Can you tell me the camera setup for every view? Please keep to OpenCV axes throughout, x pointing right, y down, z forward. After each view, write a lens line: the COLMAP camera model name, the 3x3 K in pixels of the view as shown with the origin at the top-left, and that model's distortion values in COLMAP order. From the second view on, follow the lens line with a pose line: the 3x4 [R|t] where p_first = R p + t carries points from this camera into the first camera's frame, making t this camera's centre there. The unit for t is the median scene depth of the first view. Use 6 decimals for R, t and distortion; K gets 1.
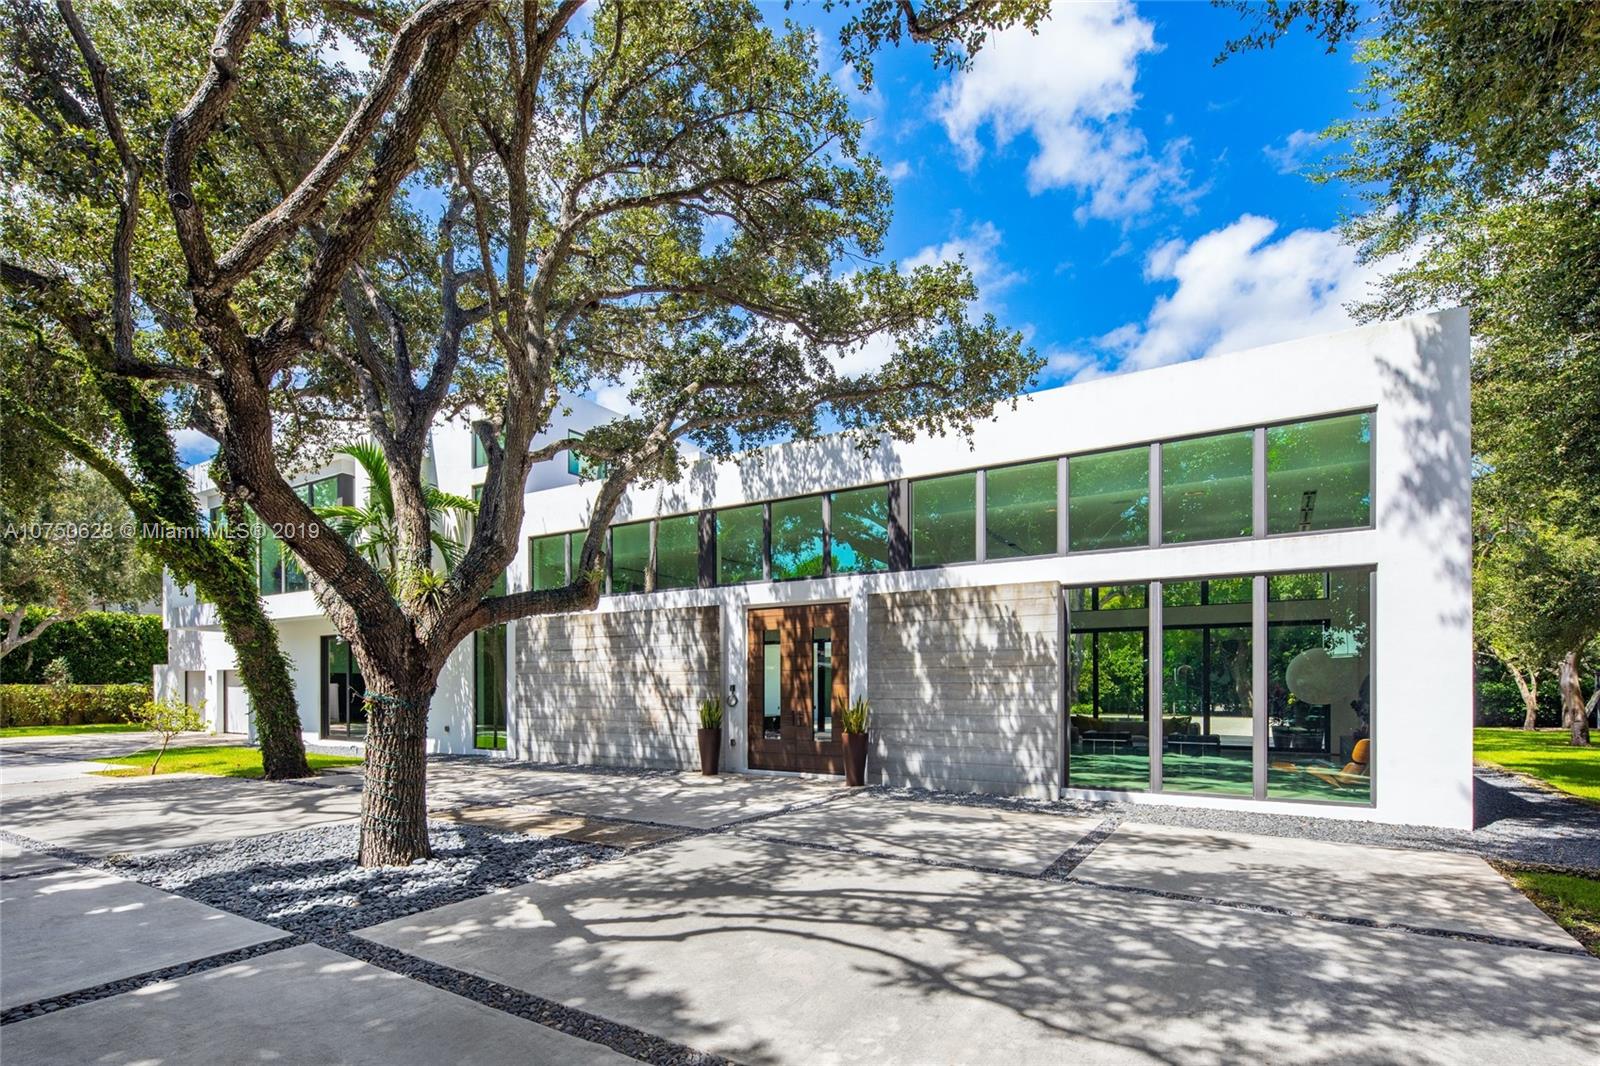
lens RADIAL K [[782.4, 0, 799.8], [0, 782.4, 514.4], [0, 0, 1]] dist [-0.005528, -0.000389]
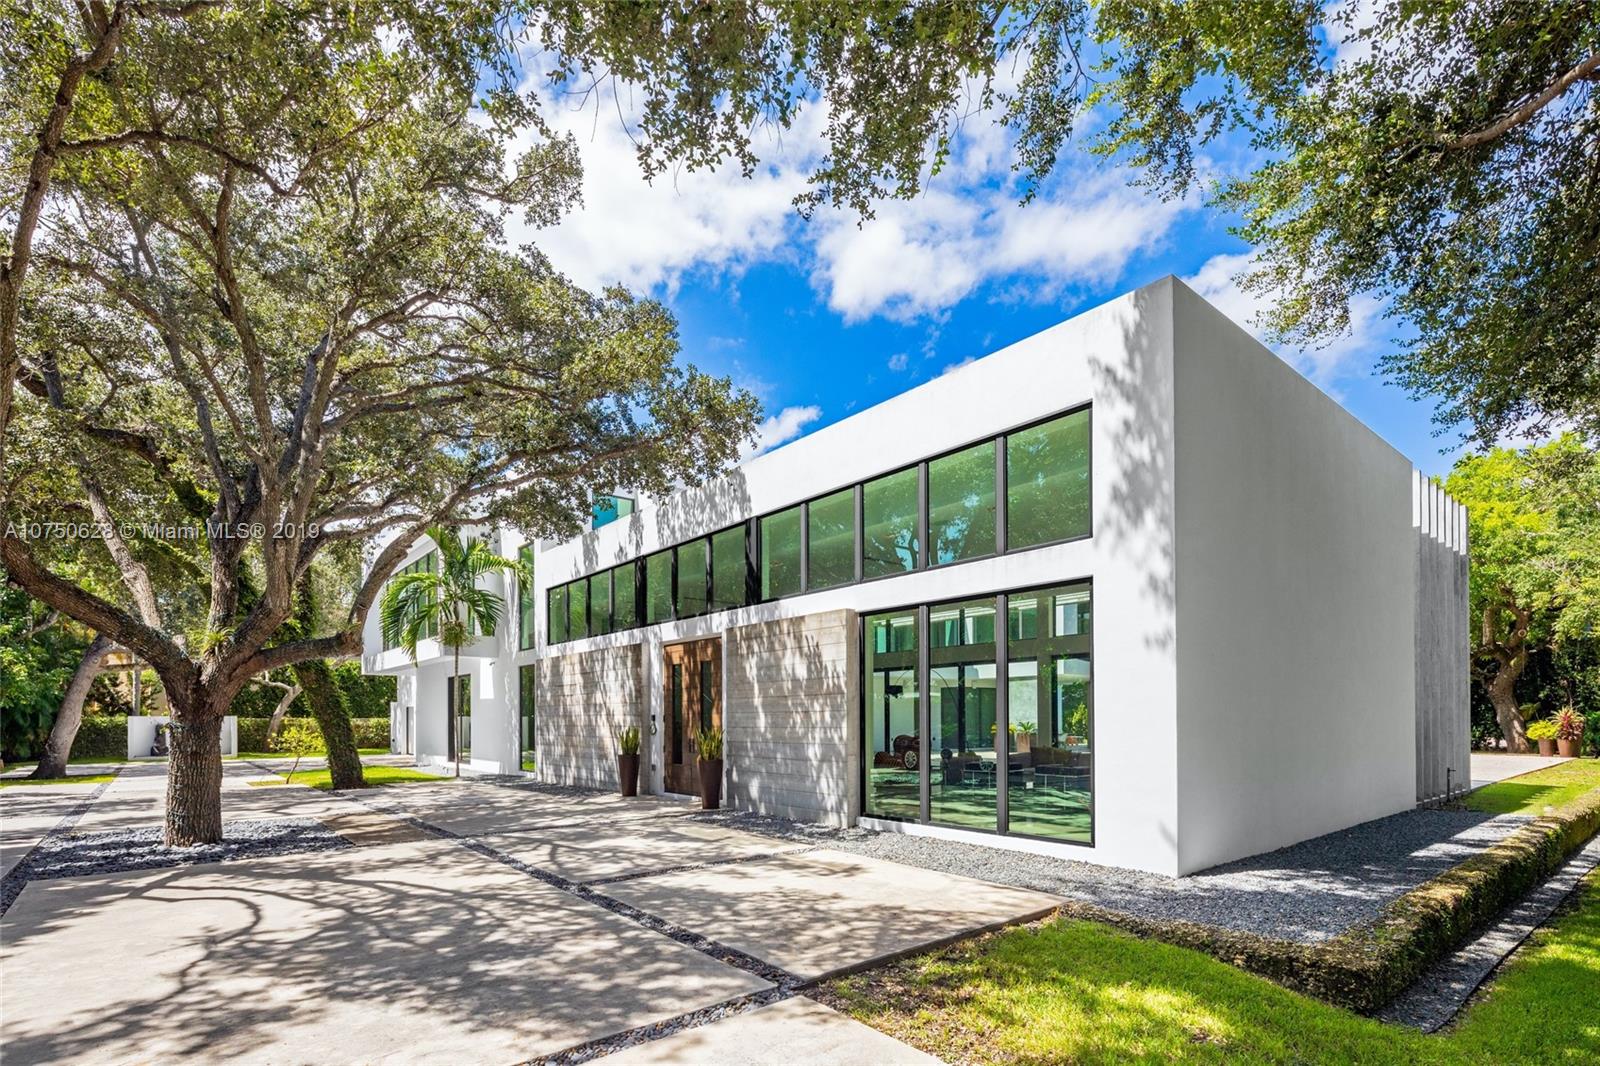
lens RADIAL K [[784.7, 0, 800.0], [0, 784.7, 533.0], [0, 0, 1]] dist [0.002452, -0.000064]
pose [[0.950528, -0.073548, -0.301807, 0.537637], [0.068698, 0.997281, -0.026668, 0.007127], [0.302948, 0.004615, 0.952996, 0.011158]]
